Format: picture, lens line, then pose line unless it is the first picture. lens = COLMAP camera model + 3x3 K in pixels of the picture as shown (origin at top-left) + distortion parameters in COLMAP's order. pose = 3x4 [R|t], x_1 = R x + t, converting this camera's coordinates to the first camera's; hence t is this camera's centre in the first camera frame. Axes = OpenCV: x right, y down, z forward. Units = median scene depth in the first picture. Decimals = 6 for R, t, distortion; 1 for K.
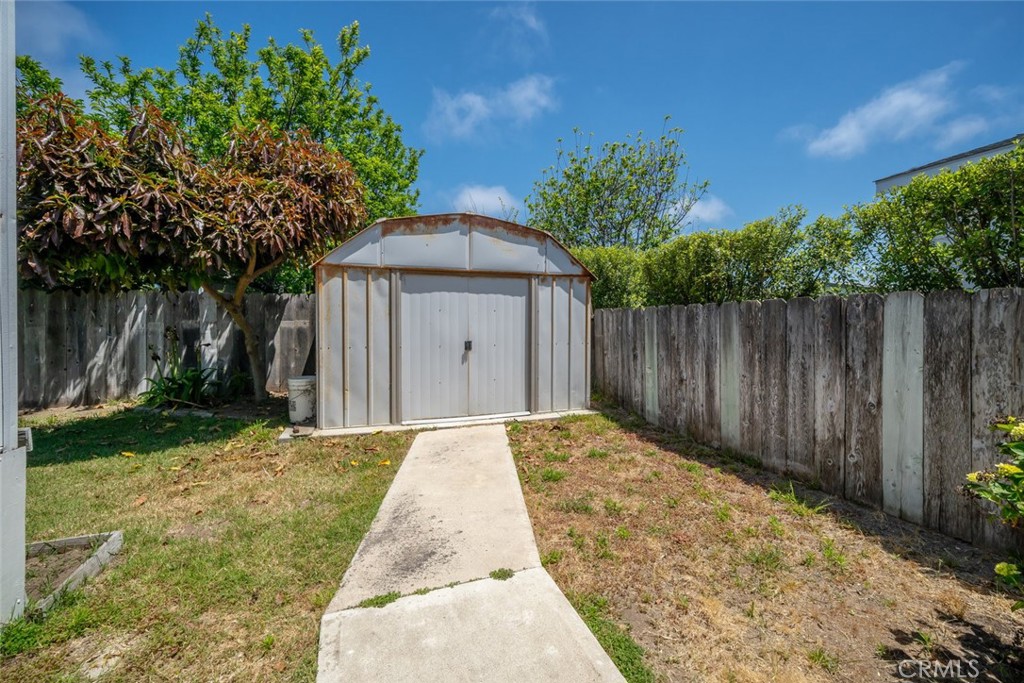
lens RADIAL K [[393.6, 0, 480.1], [0, 393.6, 324.8], [0, 0, 1]] dist [0.000967, -0.000044]
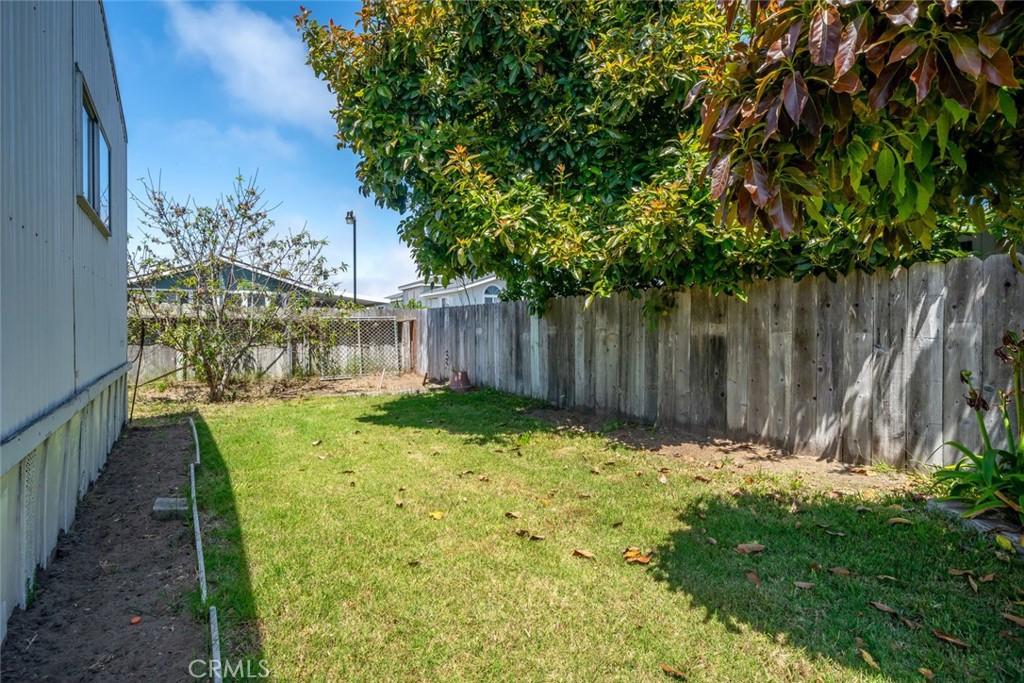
lens RADIAL K [[503.3, 0, 512.3], [0, 503.3, 335.4], [0, 0, 1]] dist [0.003864, -0.000435]
pose [[0.213046, 0.011801, -0.976971, -0.356728], [0.000366, 0.999926, 0.012159, 0.000371], [0.977042, -0.002948, 0.213026, 0.343000]]
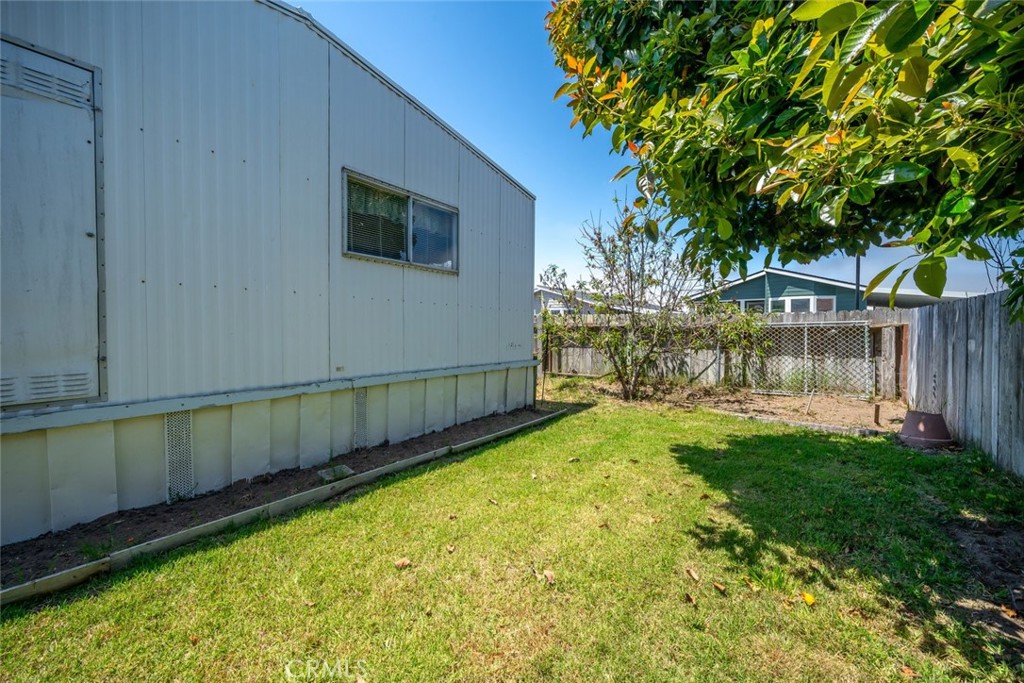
lens RADIAL K [[411.0, 0, 514.5], [0, 411.0, 337.4], [0, 0, 1]] dist [-0.000239, 0.000068]
pose [[-0.828015, 0.004979, -0.560684, -0.624474], [-0.005225, 0.999849, 0.016595, -0.008278], [0.560682, 0.016670, -0.827864, 0.545414]]
